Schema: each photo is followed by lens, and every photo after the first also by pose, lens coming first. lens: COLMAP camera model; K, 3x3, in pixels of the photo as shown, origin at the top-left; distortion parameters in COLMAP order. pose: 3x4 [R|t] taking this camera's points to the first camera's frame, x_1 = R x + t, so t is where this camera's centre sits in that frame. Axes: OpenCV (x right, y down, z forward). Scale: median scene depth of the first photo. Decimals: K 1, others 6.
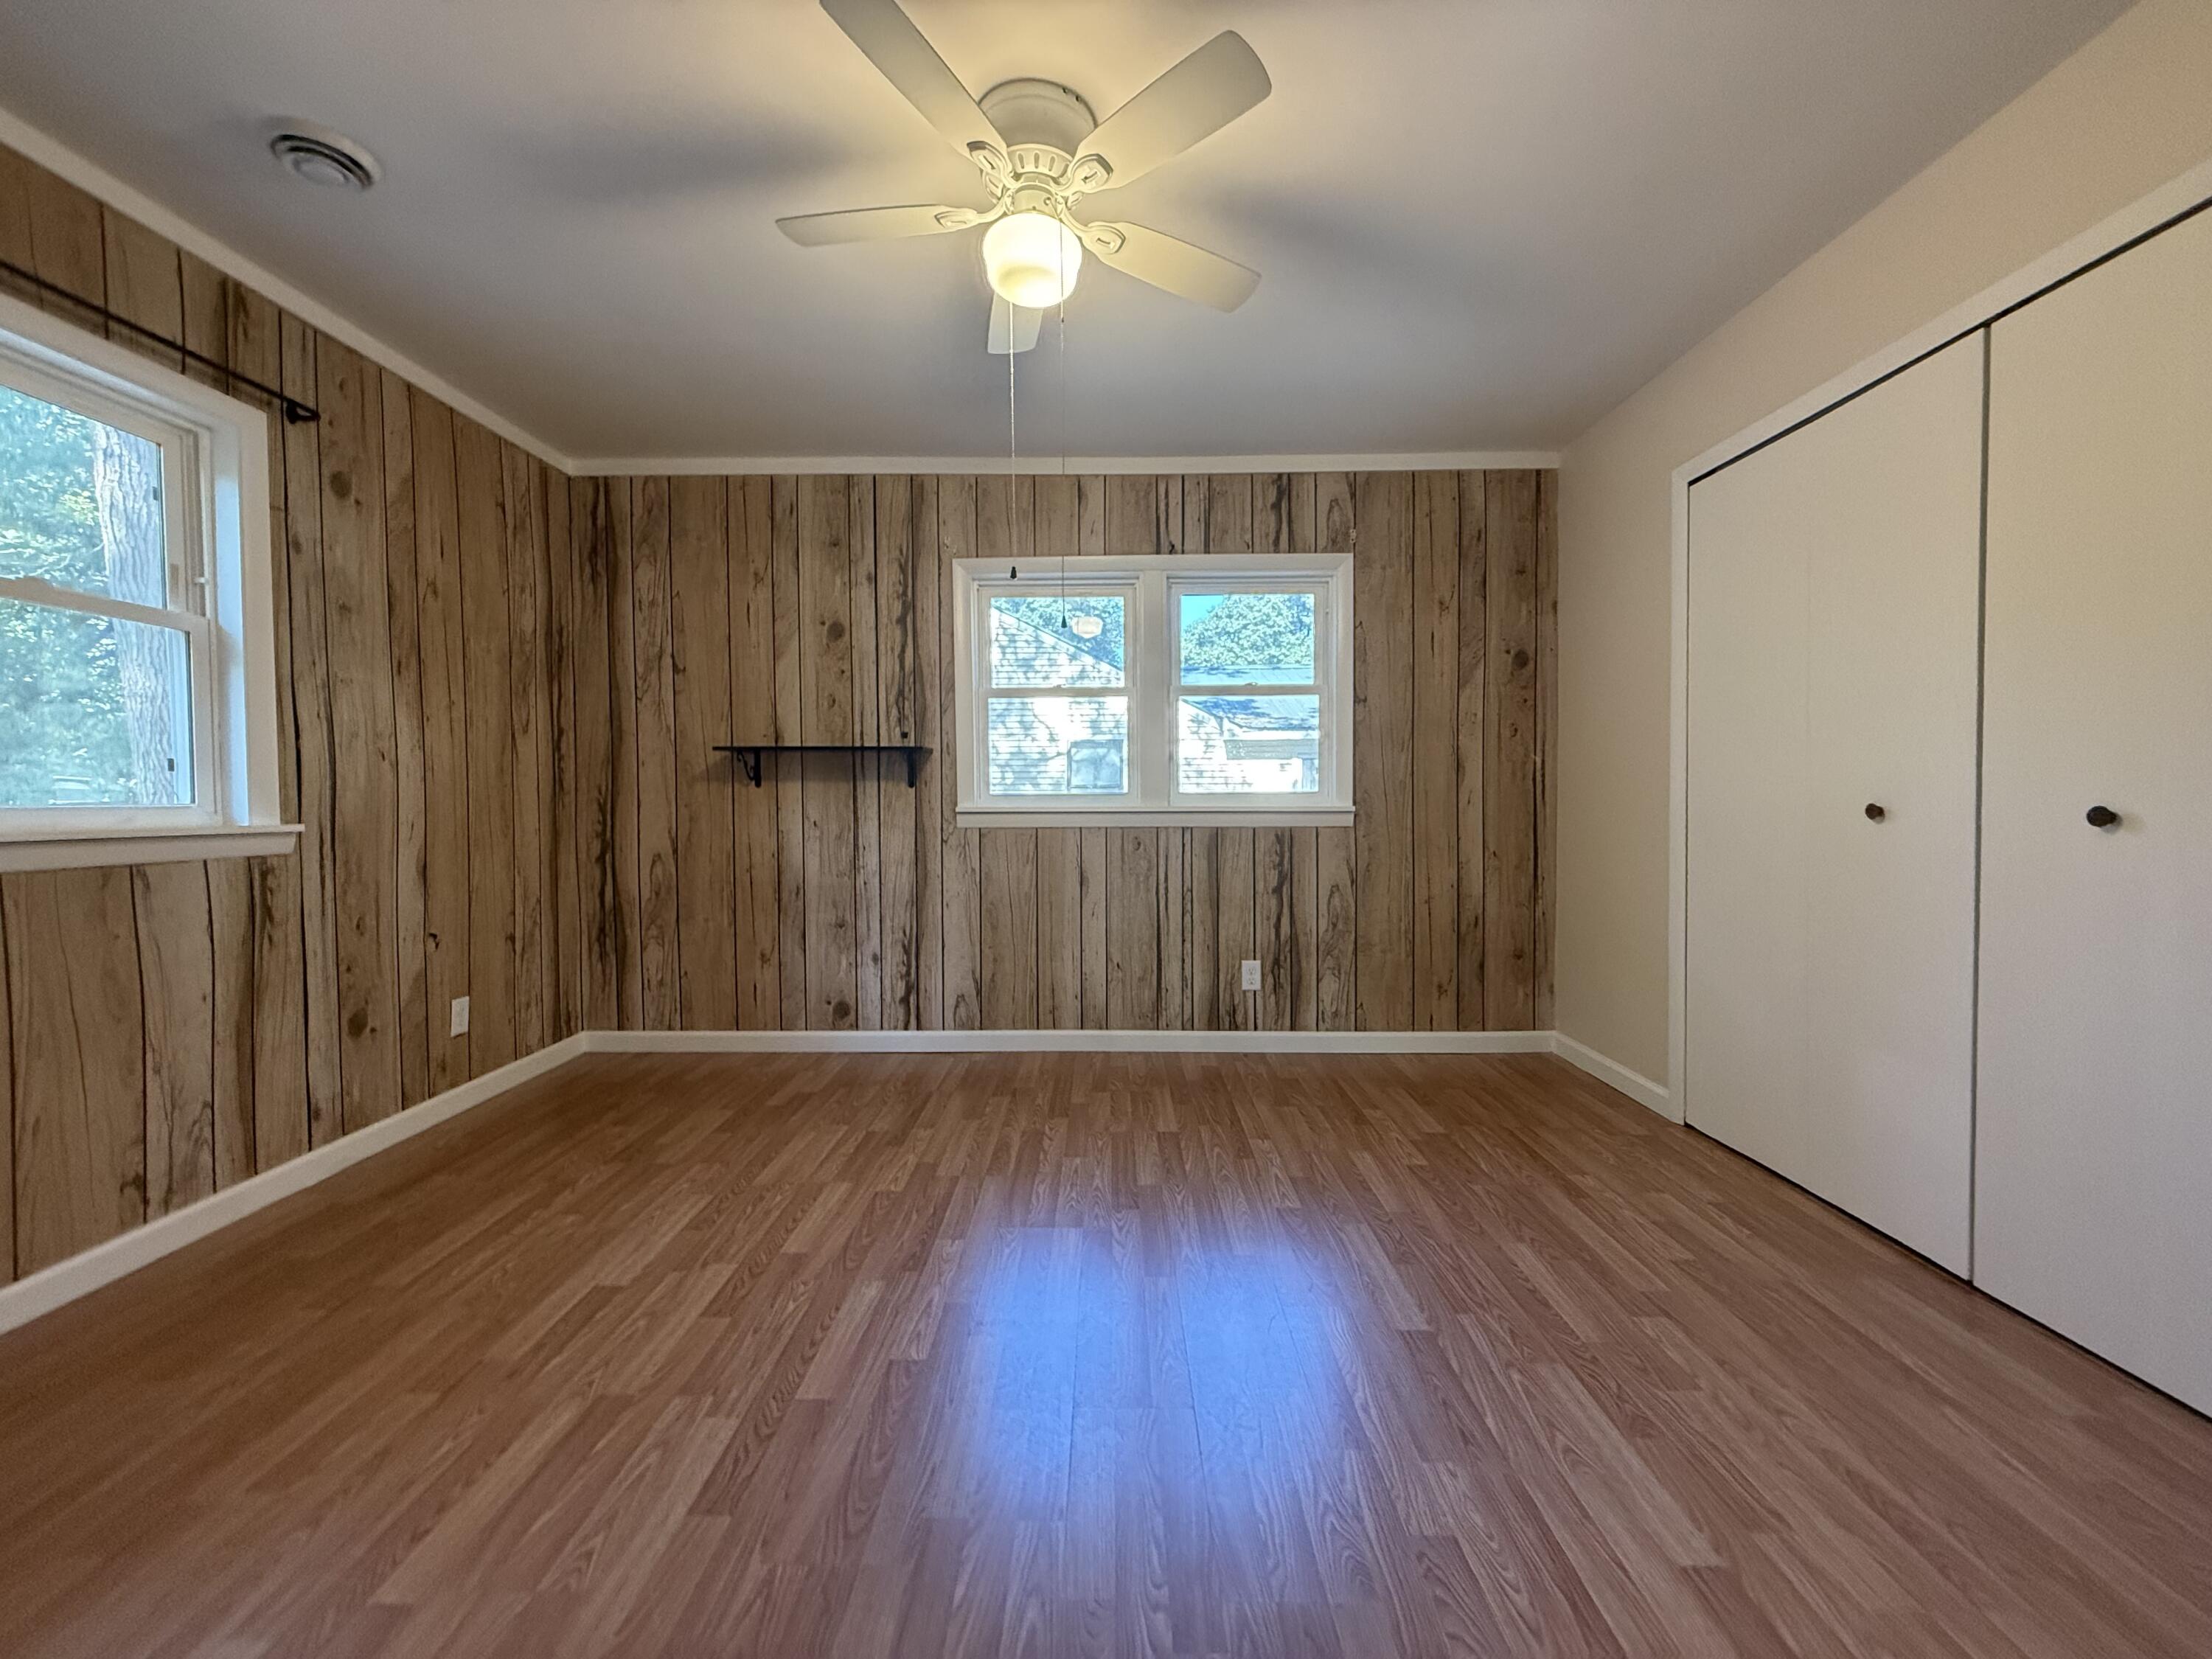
lens RADIAL K [[879.4, 0, 1101.6], [0, 879.4, 830.3], [0, 0, 1]] dist [0.000747, 0.000041]
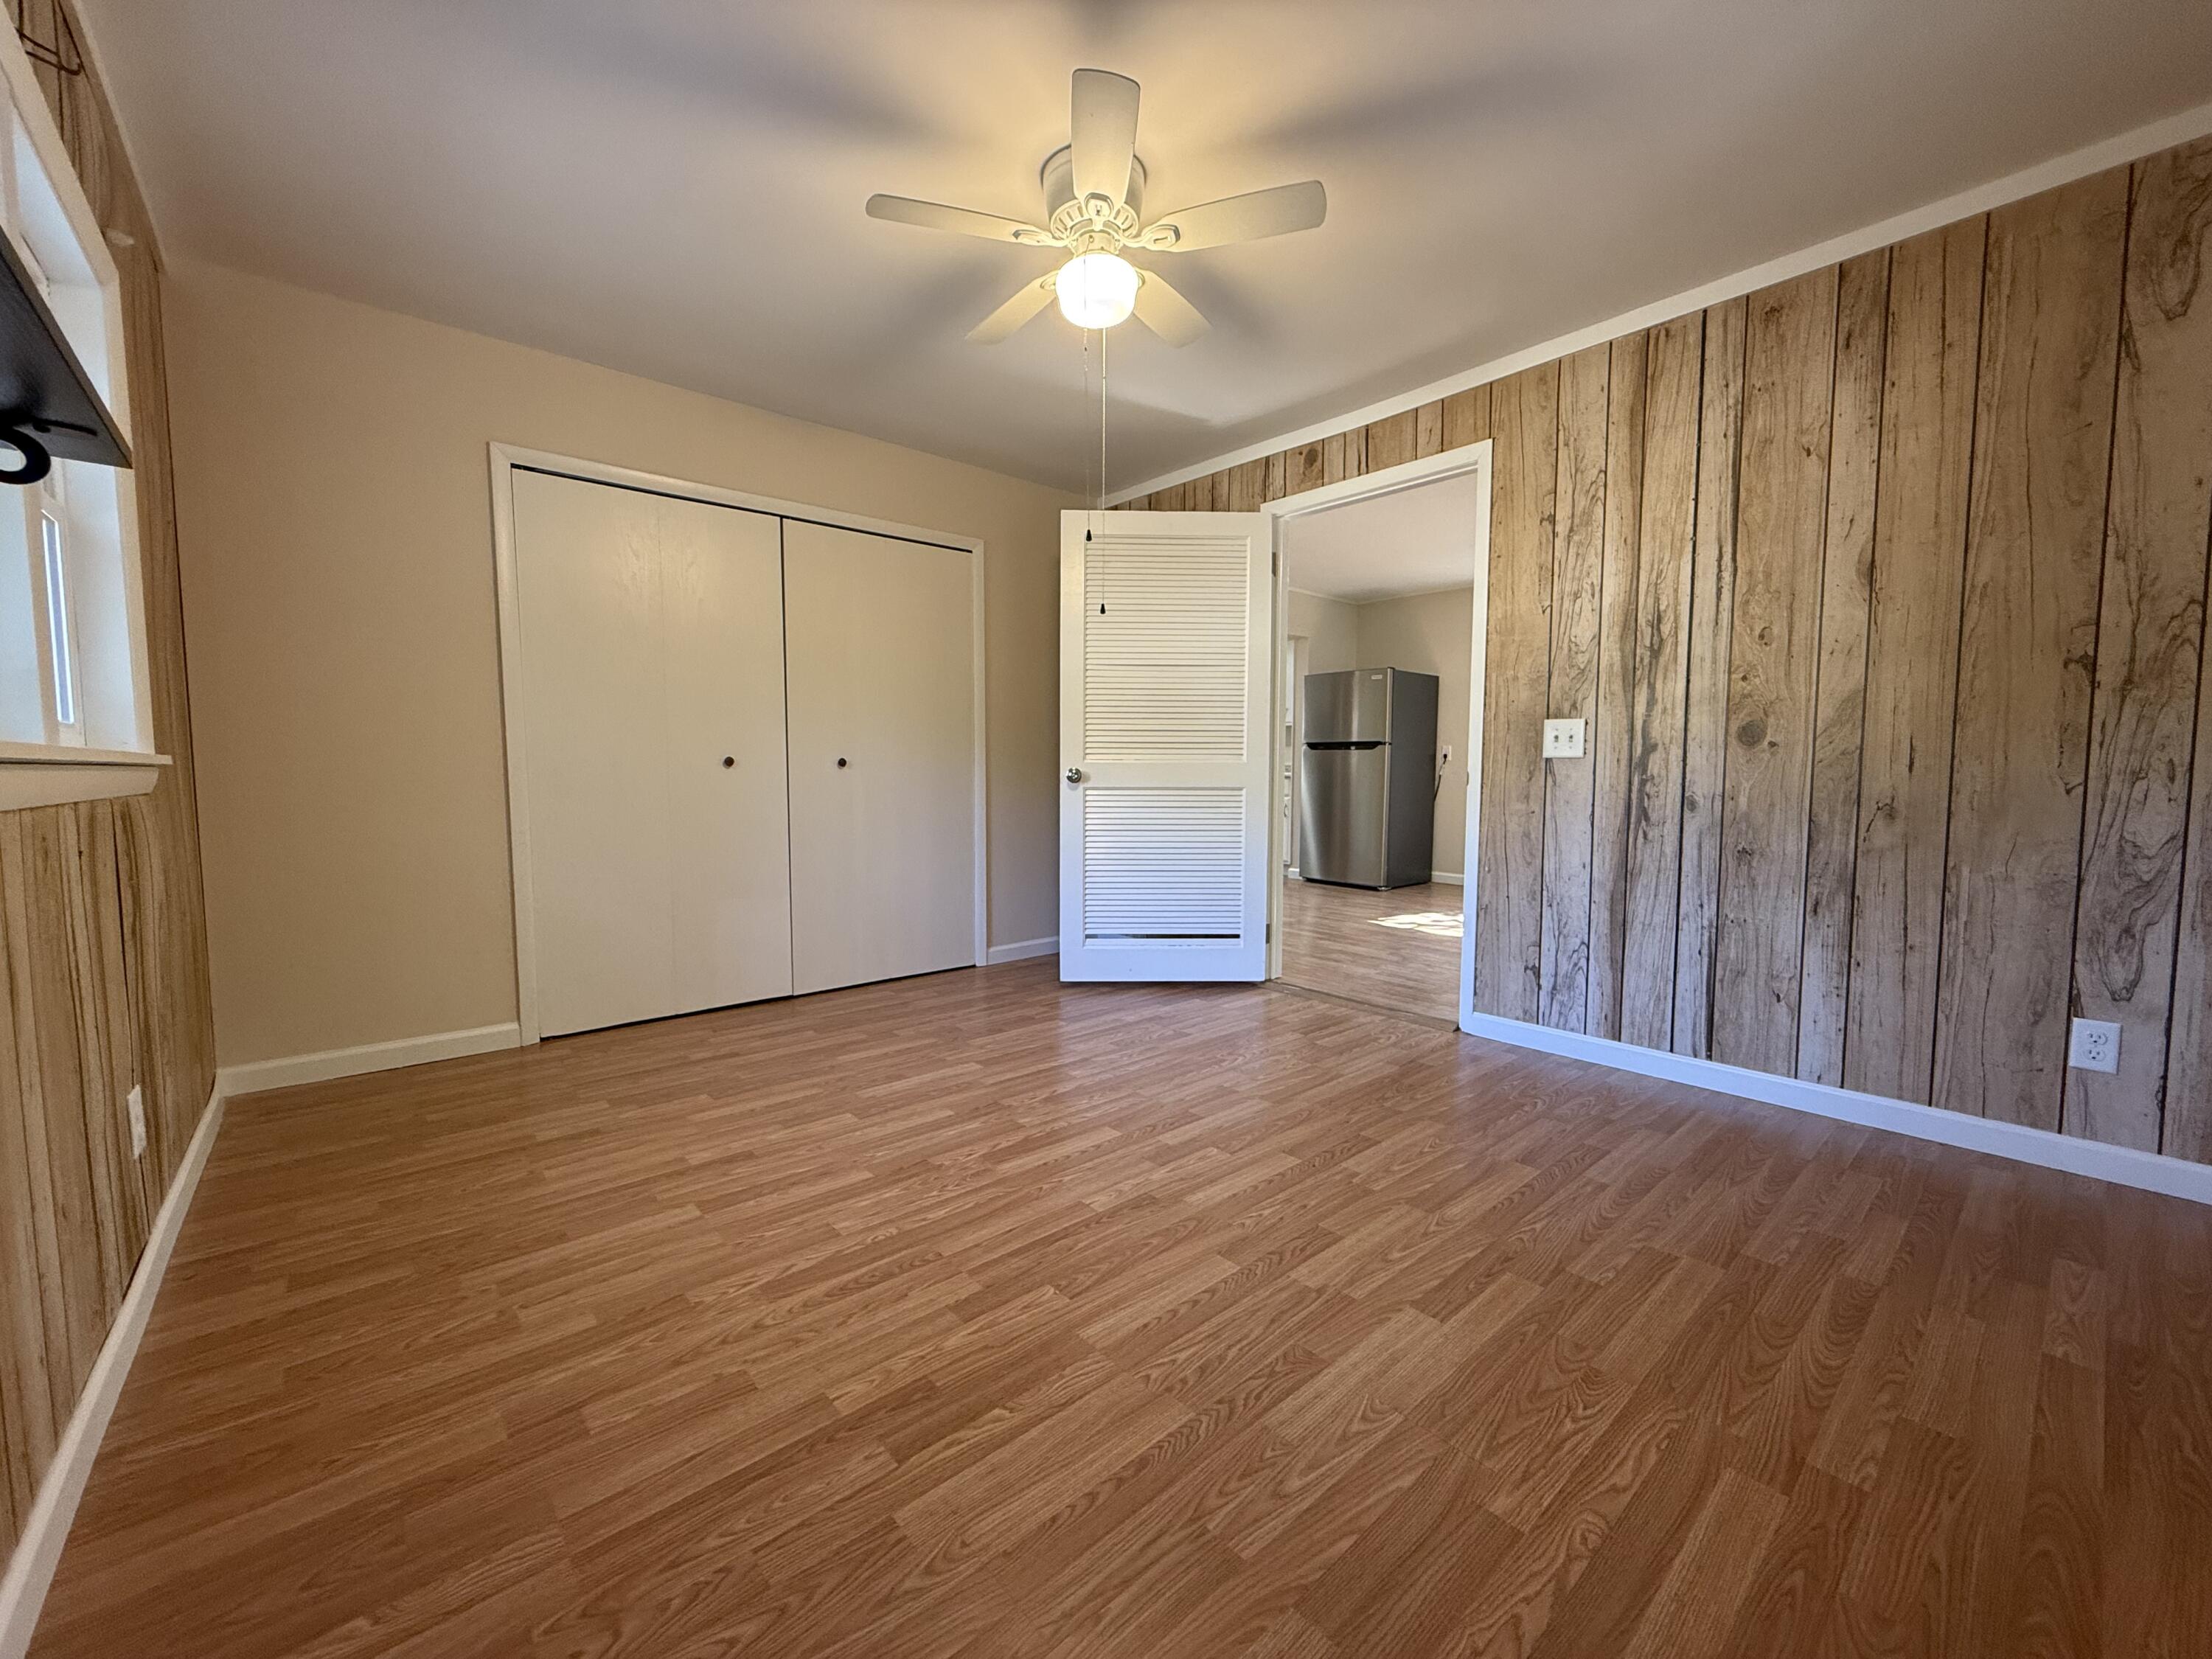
lens RADIAL K [[878.9, 0, 1101.4], [0, 878.9, 830.2], [0, 0, 1]] dist [0.000477, 0.000036]
pose [[-0.663621, -0.048043, 0.746525, -0.756577], [0.030771, 0.995338, 0.091409, -0.019854], [-0.747436, 0.083632, -0.659049, 1.380735]]
